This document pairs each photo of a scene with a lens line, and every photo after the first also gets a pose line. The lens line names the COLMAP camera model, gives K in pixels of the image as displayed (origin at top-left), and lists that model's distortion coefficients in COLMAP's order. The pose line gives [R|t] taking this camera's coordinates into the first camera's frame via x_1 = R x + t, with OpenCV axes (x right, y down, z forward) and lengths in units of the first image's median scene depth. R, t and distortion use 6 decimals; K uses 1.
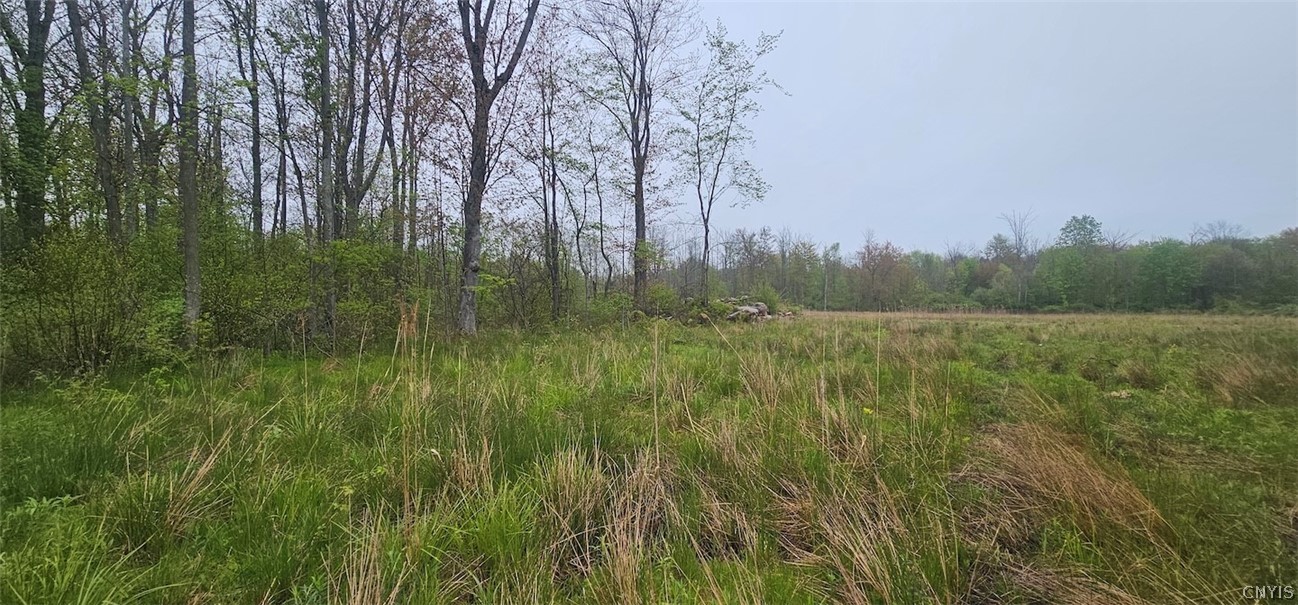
lens RADIAL K [[500.5, 0, 642.8], [0, 500.5, 298.3], [0, 0, 1]] dist [-0.017275, -0.000646]
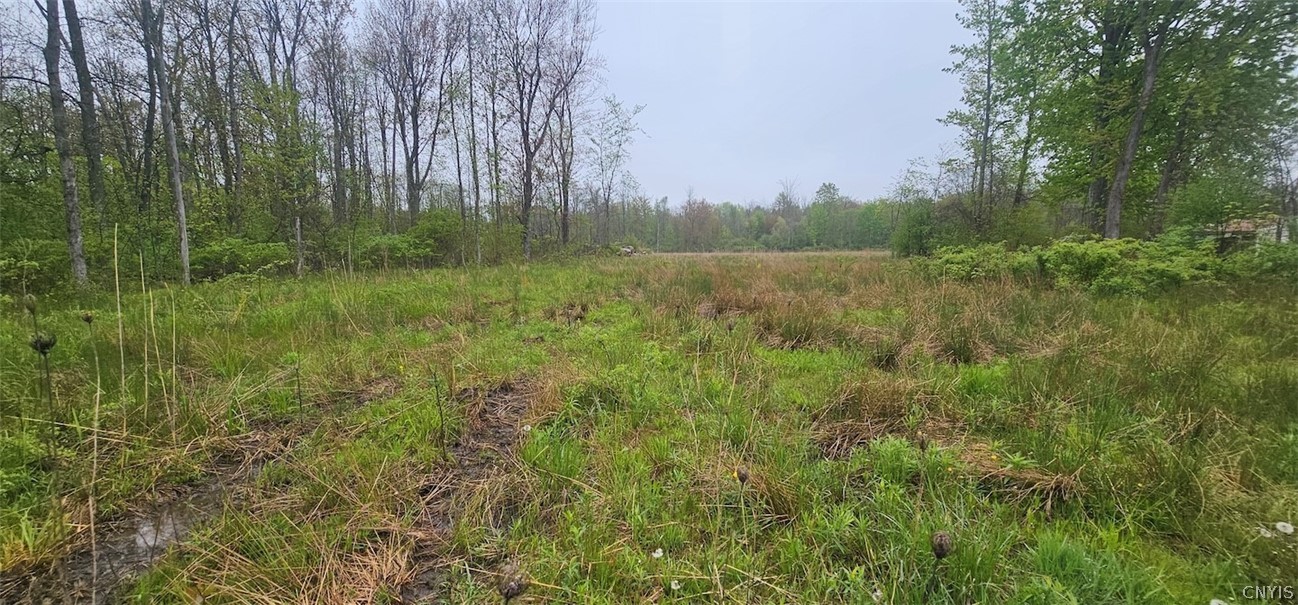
lens RADIAL K [[500.5, 0, 648.9], [0, 500.5, 305.1], [0, 0, 1]] dist [-0.017275, -0.000646]
pose [[0.941853, -0.051435, 0.332066, -0.078684], [0.010560, 0.992258, 0.123742, -0.000684], [-0.335860, -0.113040, 0.935104, -0.180660]]
